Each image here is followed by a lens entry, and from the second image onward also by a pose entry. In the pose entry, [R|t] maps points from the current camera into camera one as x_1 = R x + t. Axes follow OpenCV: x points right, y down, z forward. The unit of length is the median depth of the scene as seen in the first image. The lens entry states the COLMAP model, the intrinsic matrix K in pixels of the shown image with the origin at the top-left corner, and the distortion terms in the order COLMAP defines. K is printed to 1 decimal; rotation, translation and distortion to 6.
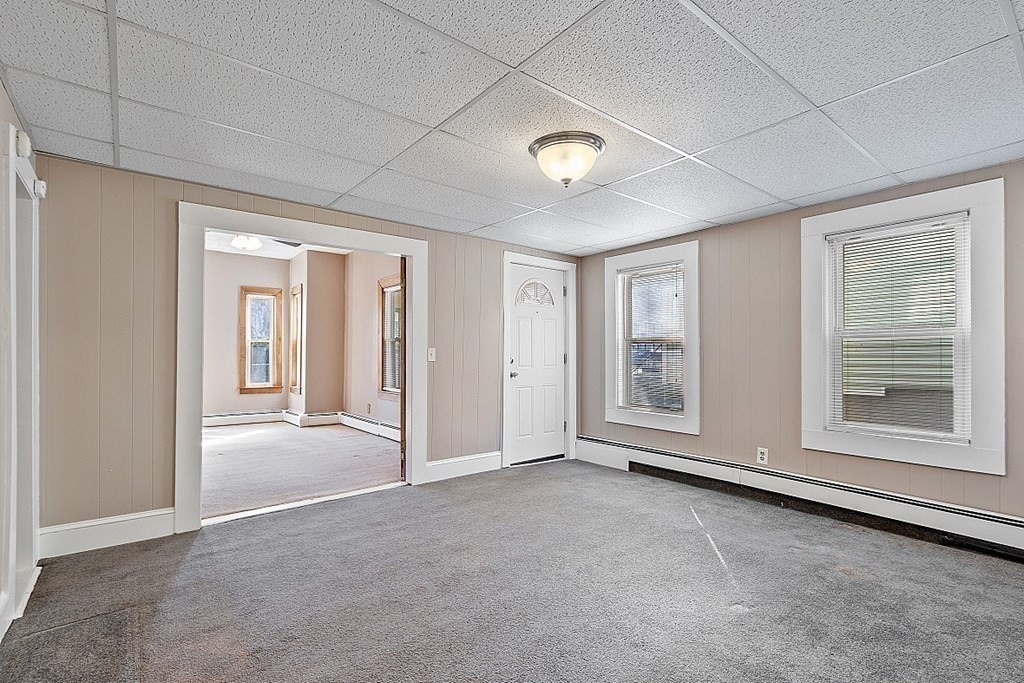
lens RADIAL K [[473.2, 0, 503.2], [0, 473.2, 349.9], [0, 0, 1]] dist [0.001071, -0.000158]
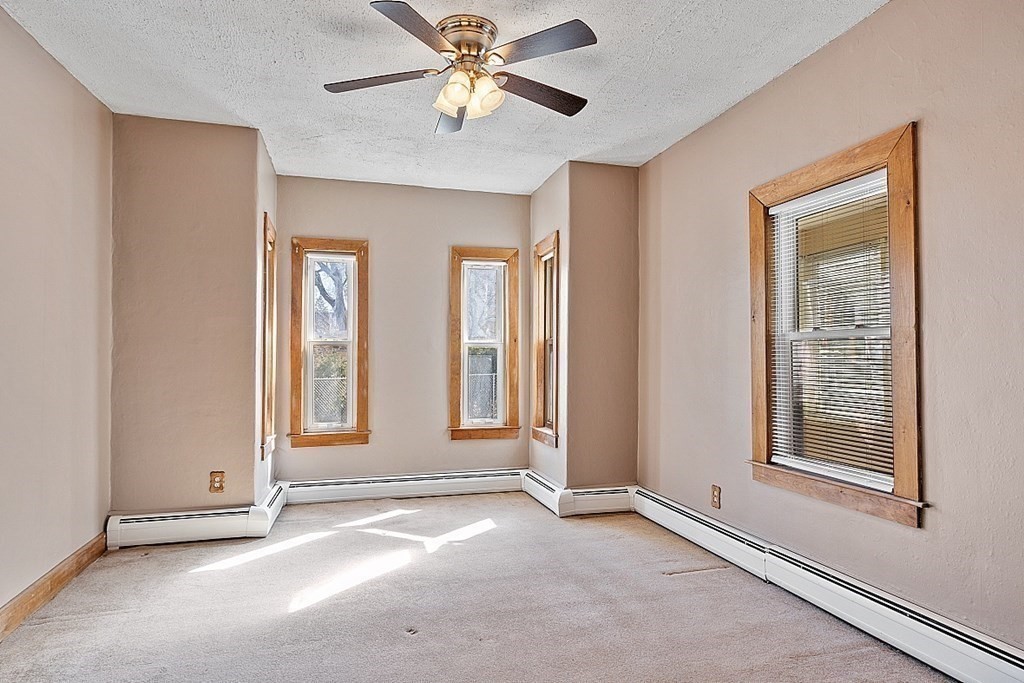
lens RADIAL K [[577.4, 0, 513.4], [0, 577.4, 345.6], [0, 0, 1]] dist [0.013255, -0.001175]
pose [[0.925185, -0.011479, -0.379343, -0.224758], [0.004420, 0.999801, -0.019473, -0.003728], [0.379491, 0.016339, 0.925051, 0.388633]]
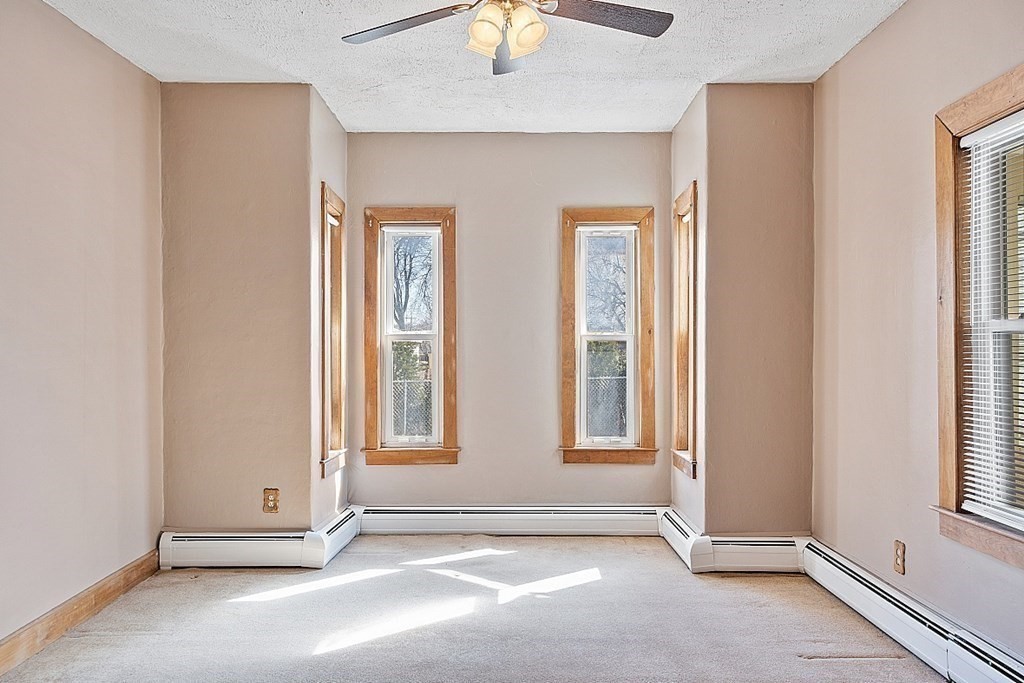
lens RADIAL K [[811.4, 0, 513.6], [0, 811.4, 345.6], [0, 0, 1]] dist [0.015657, 0.003776]
pose [[0.787427, -0.009009, -0.616342, -0.139164], [0.005911, 0.999958, -0.007065, -0.006692], [0.616379, 0.001920, 0.787447, 0.391983]]
